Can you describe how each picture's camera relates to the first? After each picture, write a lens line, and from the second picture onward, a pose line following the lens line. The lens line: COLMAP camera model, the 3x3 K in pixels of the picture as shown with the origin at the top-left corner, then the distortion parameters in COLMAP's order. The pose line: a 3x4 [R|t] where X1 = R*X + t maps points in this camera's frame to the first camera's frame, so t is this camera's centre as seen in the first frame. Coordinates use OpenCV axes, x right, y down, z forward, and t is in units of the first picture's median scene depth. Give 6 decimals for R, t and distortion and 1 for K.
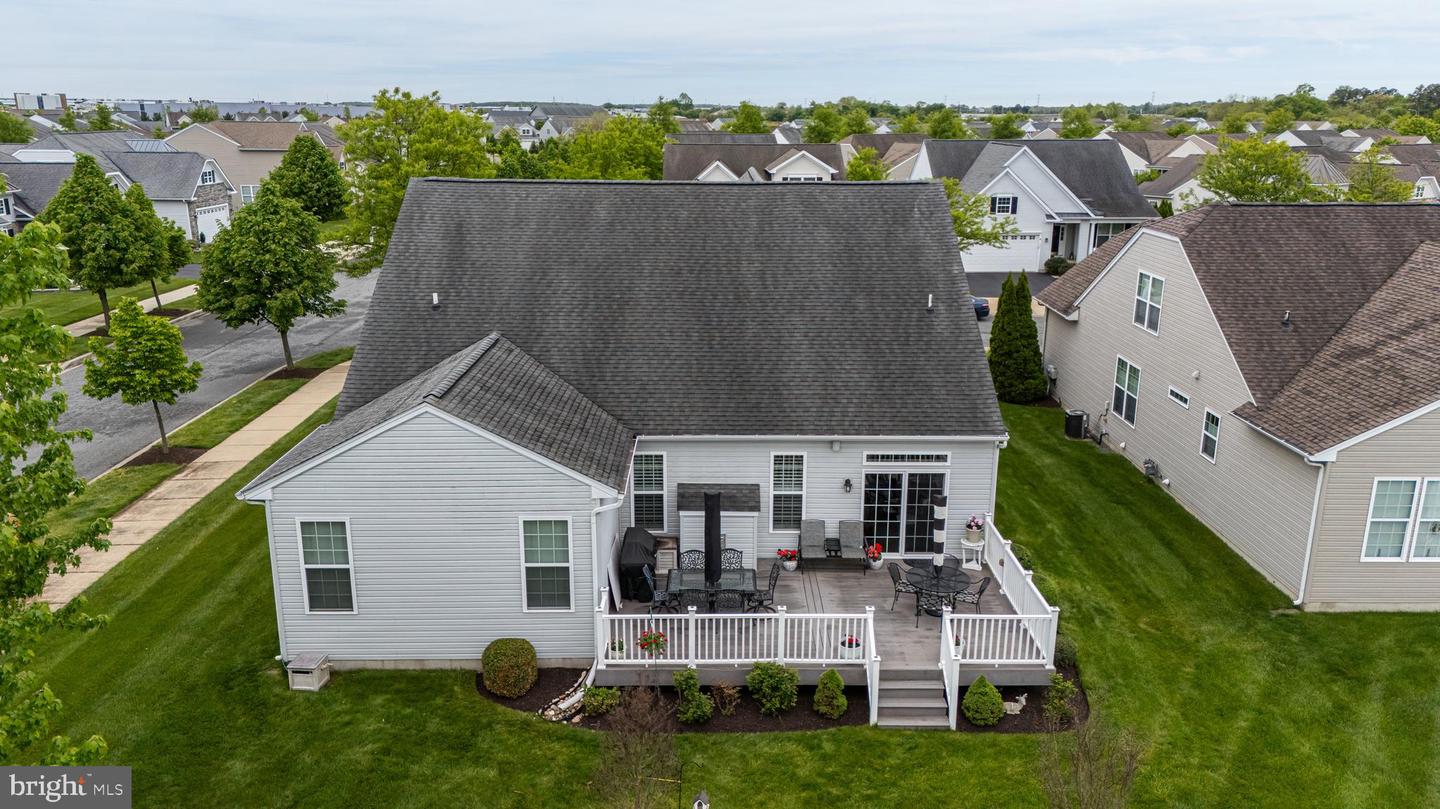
lens RADIAL K [[1053.0, 0, 724.8], [0, 1053.0, 404.1], [0, 0, 1]] dist [0.084404, -0.087238]
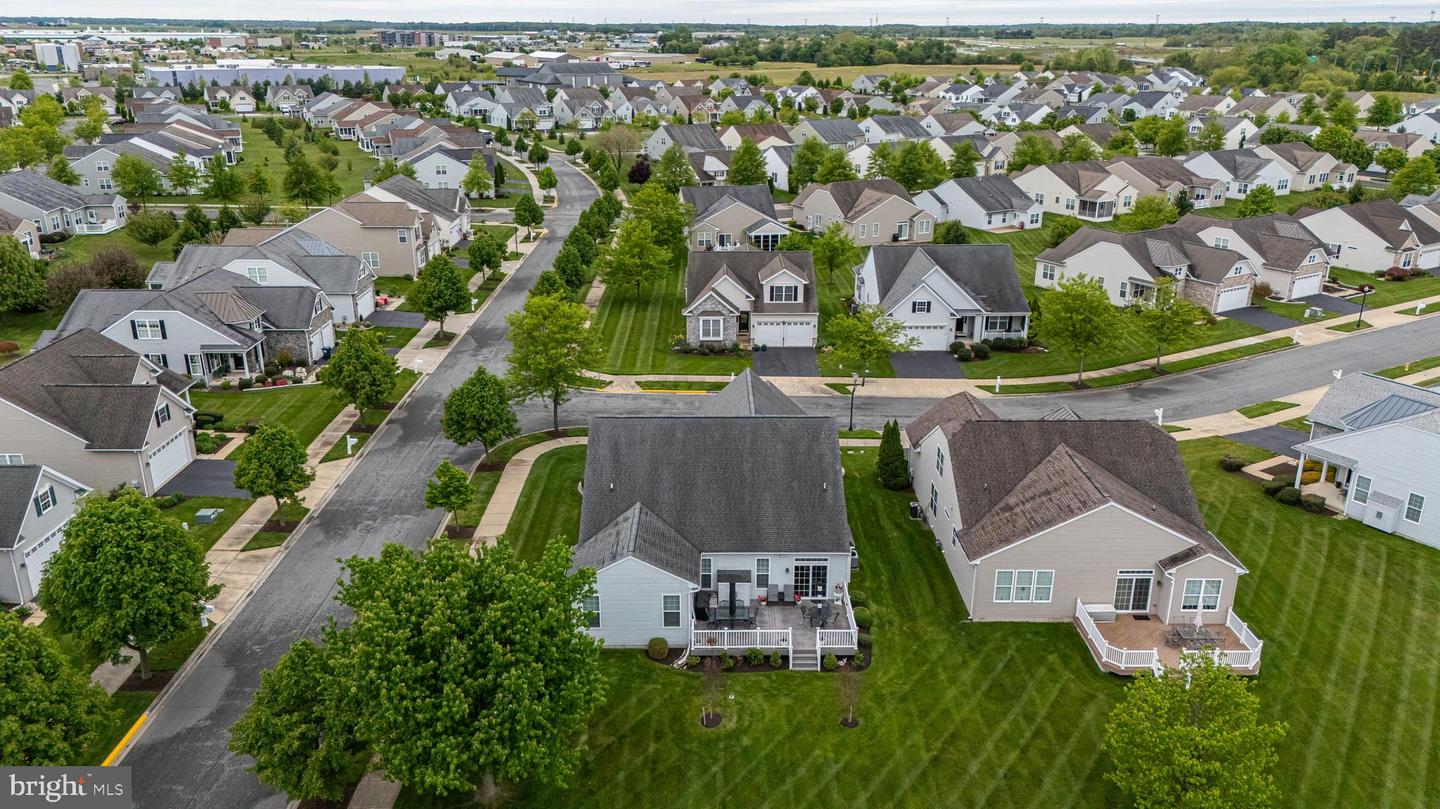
lens RADIAL K [[1053.0, 0, 724.8], [0, 1053.0, 404.1], [0, 0, 1]] dist [0.084404, -0.087238]
pose [[0.999998, -0.000570, 0.001705, -0.031337], [0.000447, 0.997483, 0.070900, -0.482701], [-0.001742, -0.070900, 0.997482, -1.408924]]
